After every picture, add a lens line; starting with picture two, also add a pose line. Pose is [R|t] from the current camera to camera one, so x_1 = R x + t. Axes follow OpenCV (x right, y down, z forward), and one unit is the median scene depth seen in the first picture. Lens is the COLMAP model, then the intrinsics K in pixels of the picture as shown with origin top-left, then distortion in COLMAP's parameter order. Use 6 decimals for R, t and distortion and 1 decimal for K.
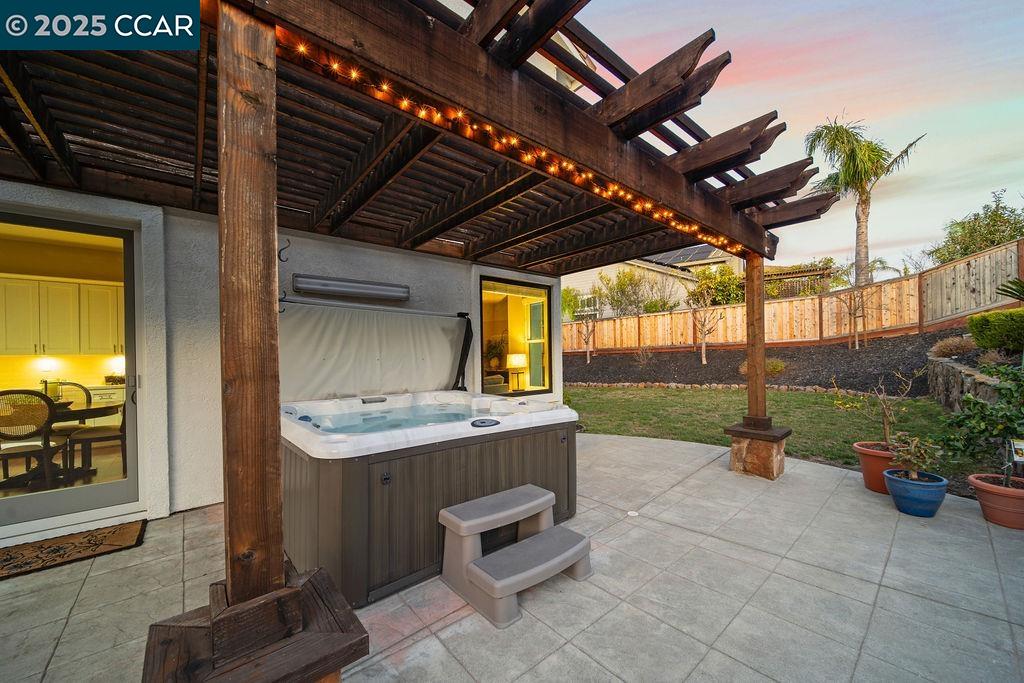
lens RADIAL K [[380.5, 0, 514.9], [0, 380.5, 352.5], [0, 0, 1]] dist [-0.009411, 0.000025]
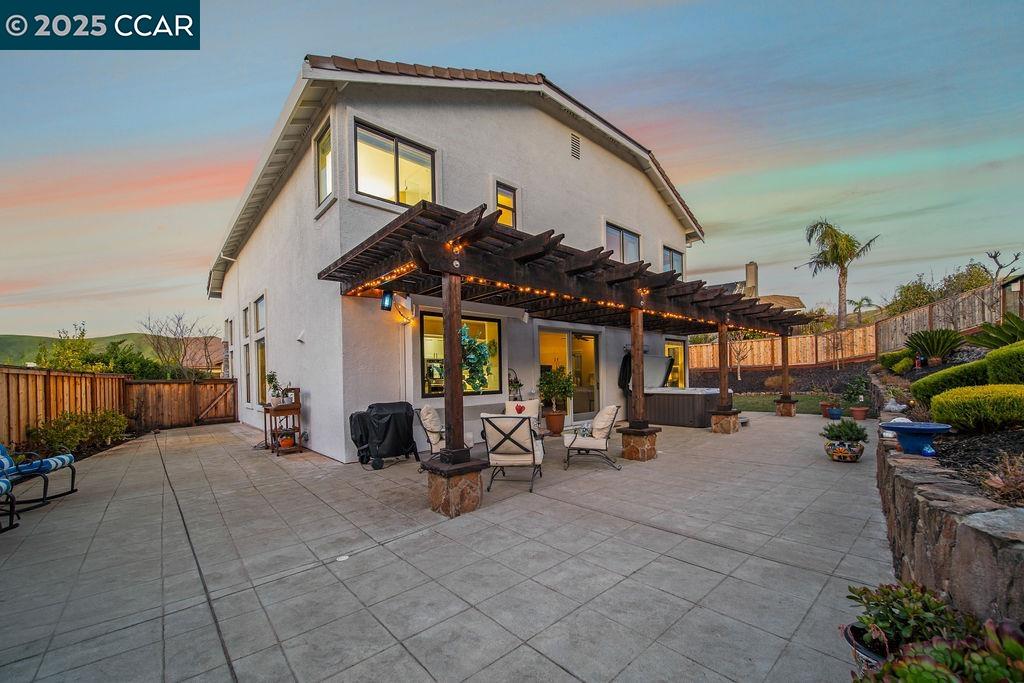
lens RADIAL K [[399.2, 0, 530.7], [0, 399.2, 373.3], [0, 0, 1]] dist [-0.003252, -0.000346]
pose [[0.999134, -0.004254, 0.041383, -0.431813], [0.004348, 0.999988, -0.002179, 0.003847], [-0.041373, 0.002357, 0.999141, -0.588418]]
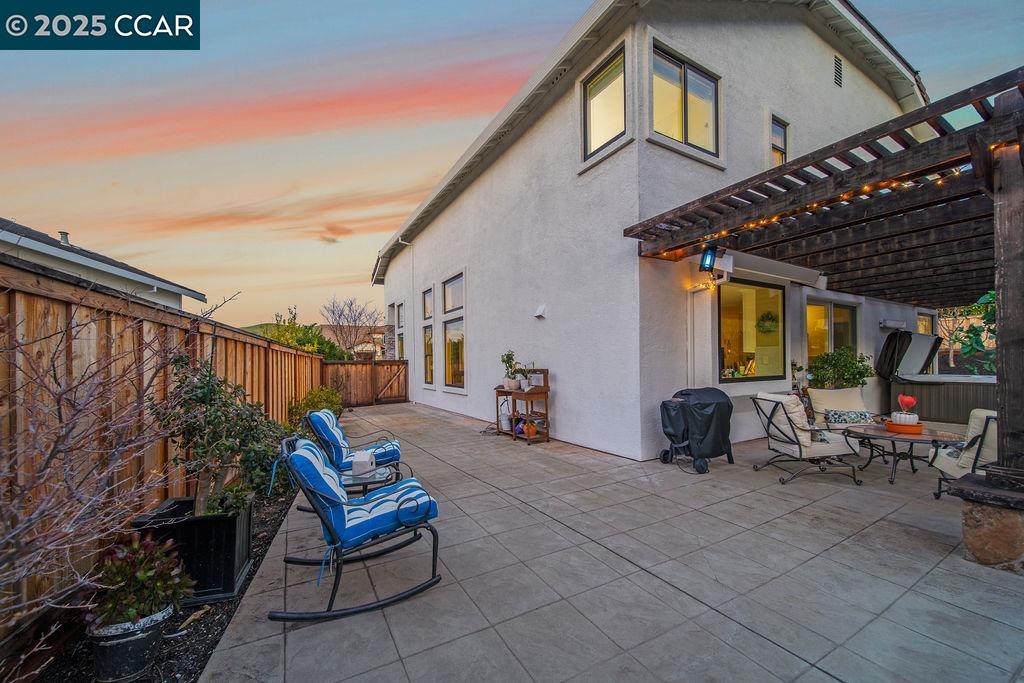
lens RADIAL K [[399.2, 0, 532.0], [0, 399.2, 359.1], [0, 0, 1]] dist [-0.003252, -0.000346]
pose [[0.985137, 0.001773, -0.171761, -0.677248], [-0.001742, 0.999998, 0.000329, 0.009285], [0.171761, -0.000025, 0.985139, -0.505747]]
